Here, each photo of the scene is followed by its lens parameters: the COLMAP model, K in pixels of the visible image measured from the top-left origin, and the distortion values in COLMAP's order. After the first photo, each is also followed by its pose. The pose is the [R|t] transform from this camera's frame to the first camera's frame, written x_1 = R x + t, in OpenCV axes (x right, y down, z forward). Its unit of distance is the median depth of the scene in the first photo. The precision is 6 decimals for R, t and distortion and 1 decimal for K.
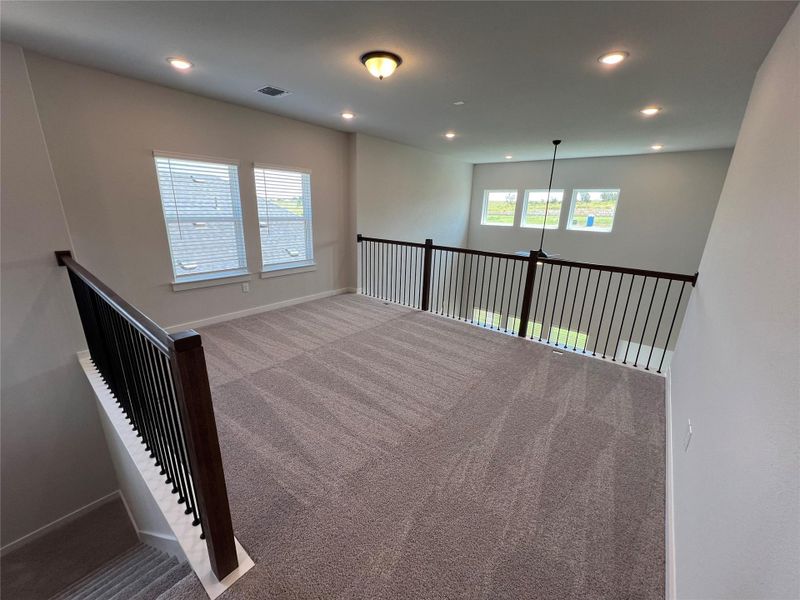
lens RADIAL K [[321.5, 0, 402.3], [0, 321.5, 302.1], [0, 0, 1]] dist [-0.000471, 0.000210]
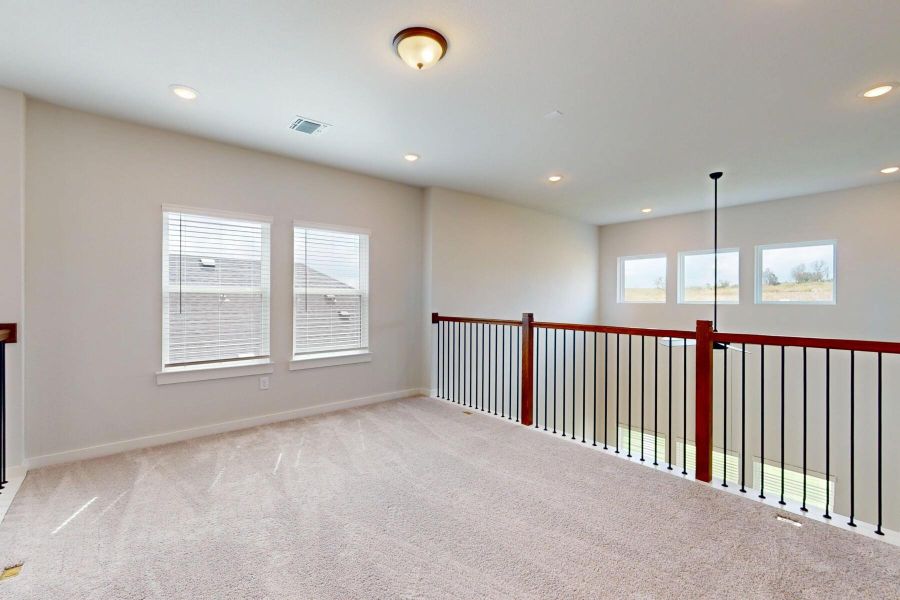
lens RADIAL K [[393.2, 0, 452.1], [0, 393.2, 300.6], [0, 0, 1]] dist [0.001248, -0.000961]
pose [[0.982819, -0.027666, -0.182485, 0.076857], [-0.025542, 0.958802, -0.282924, 0.013920], [0.182794, 0.282724, 0.941623, 0.194069]]
